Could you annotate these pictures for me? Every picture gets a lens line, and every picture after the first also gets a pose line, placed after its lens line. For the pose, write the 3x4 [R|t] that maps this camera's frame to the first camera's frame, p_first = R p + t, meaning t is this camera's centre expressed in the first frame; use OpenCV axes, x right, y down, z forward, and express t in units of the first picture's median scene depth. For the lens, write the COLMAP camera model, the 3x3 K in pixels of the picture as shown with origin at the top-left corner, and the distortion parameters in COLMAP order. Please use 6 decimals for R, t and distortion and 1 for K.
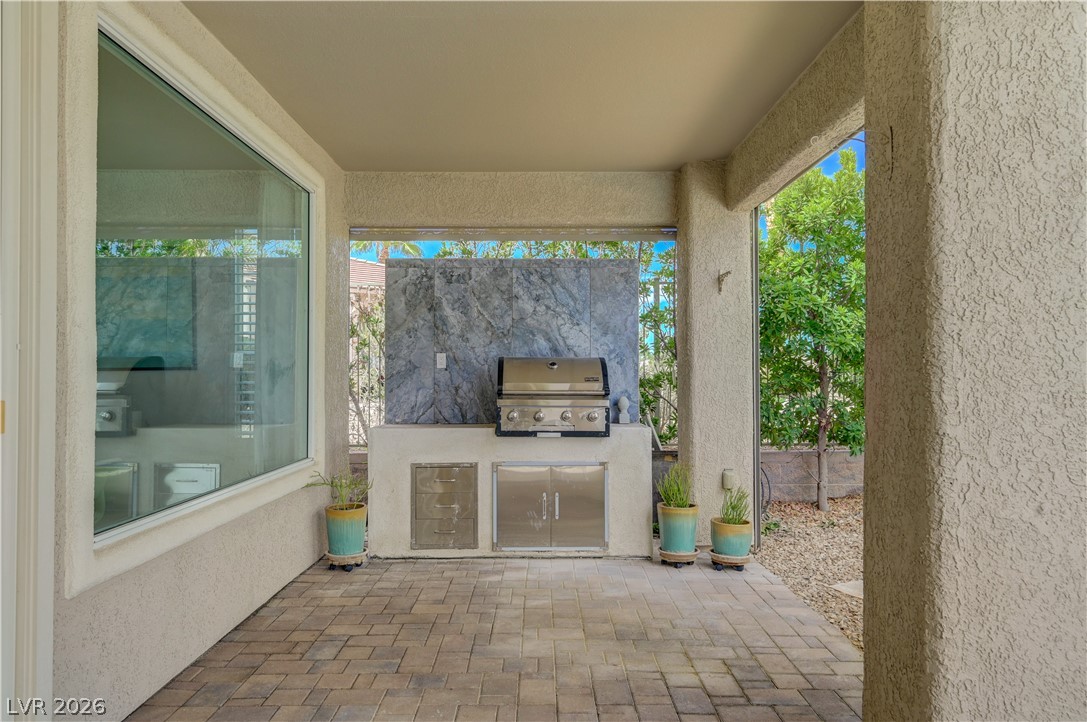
lens RADIAL K [[727.6, 0, 544.8], [0, 727.6, 365.0], [0, 0, 1]] dist [0.027494, 0.000829]
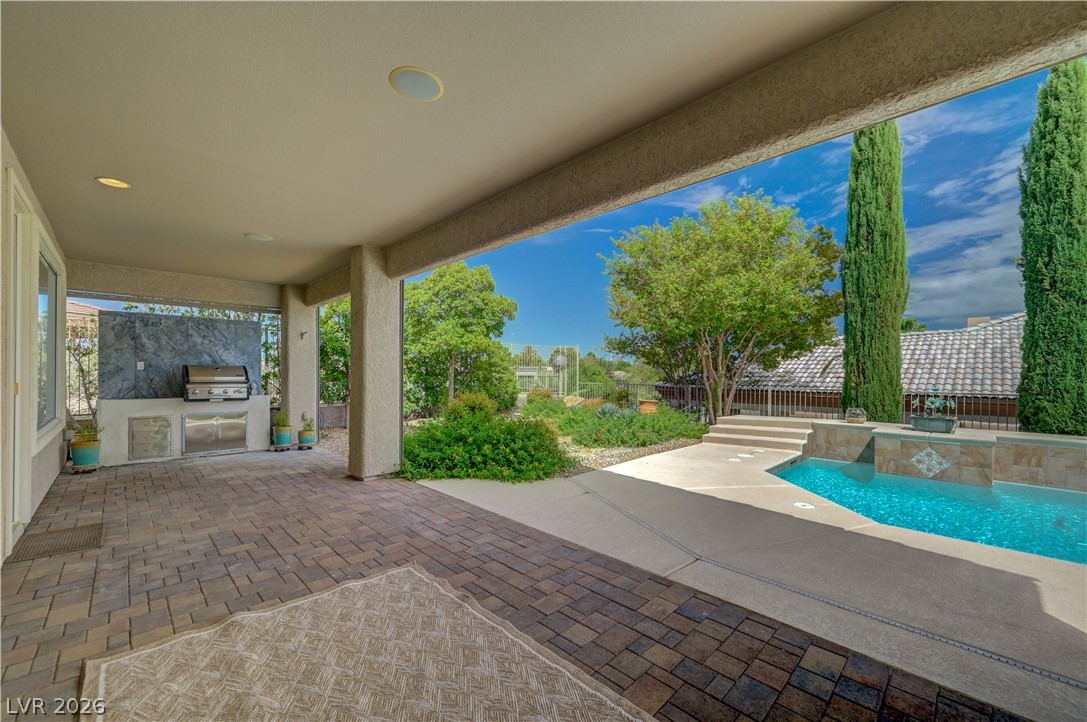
lens RADIAL K [[441.6, 0, 558.1], [0, 441.6, 373.3], [0, 0, 1]] dist [-0.001220, 0.000146]
pose [[0.708078, 0.001333, 0.706133, -0.184665], [-0.011675, 0.999884, 0.009820, -0.010446], [-0.706038, -0.015198, 0.708011, -0.615273]]
